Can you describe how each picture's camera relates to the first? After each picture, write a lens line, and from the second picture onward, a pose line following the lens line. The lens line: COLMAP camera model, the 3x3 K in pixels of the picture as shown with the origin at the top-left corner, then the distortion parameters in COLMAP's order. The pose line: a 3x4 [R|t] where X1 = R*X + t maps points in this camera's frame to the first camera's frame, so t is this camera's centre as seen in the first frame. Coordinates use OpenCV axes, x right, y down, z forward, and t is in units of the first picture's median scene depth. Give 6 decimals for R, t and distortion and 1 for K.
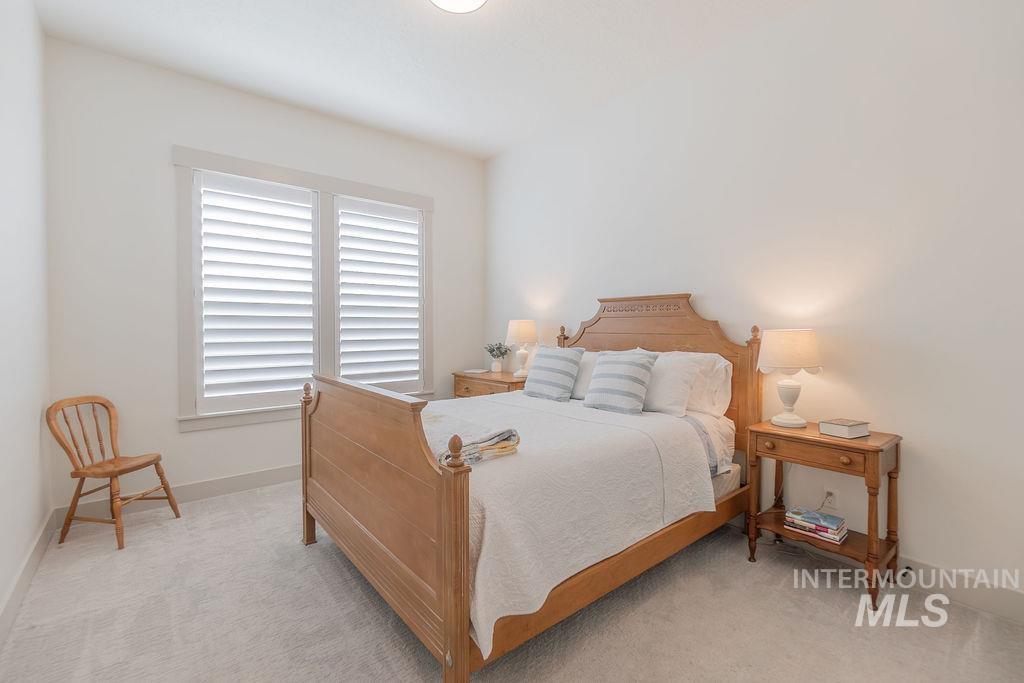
lens RADIAL K [[443.4, 0, 507.8], [0, 443.4, 335.5], [0, 0, 1]] dist [-0.000236, -0.000060]
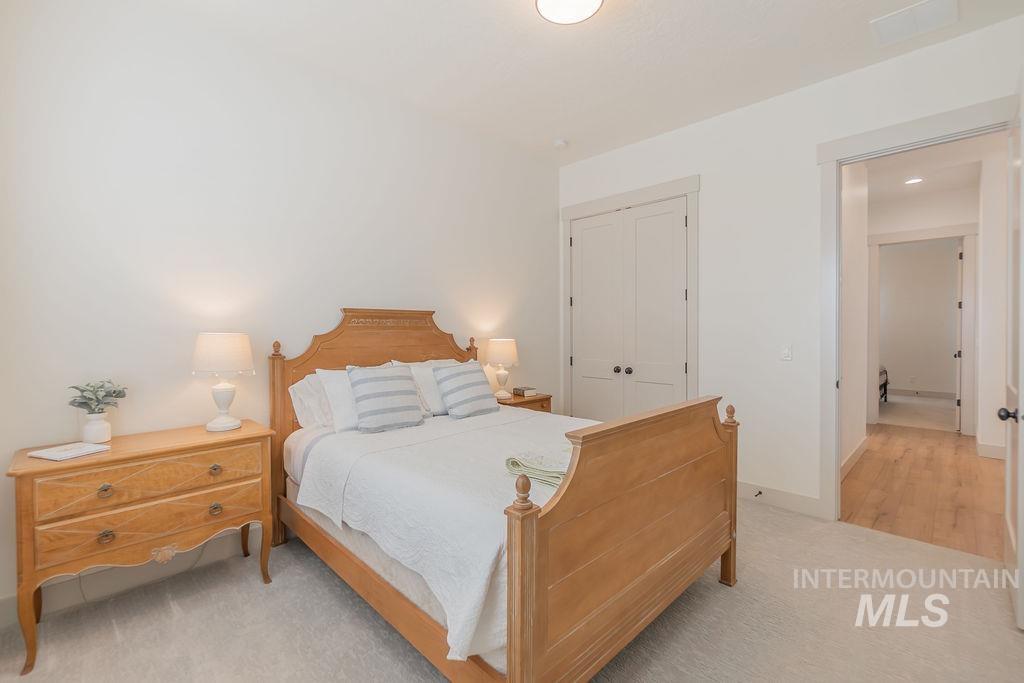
lens RADIAL K [[443.4, 0, 507.8], [0, 443.4, 335.5], [0, 0, 1]] dist [-0.000236, -0.000060]
pose [[-0.087923, -0.011960, 0.996055, -0.741482], [0.028764, 0.999480, 0.014540, -0.037869], [-0.995712, 0.029929, -0.087533, 0.838412]]
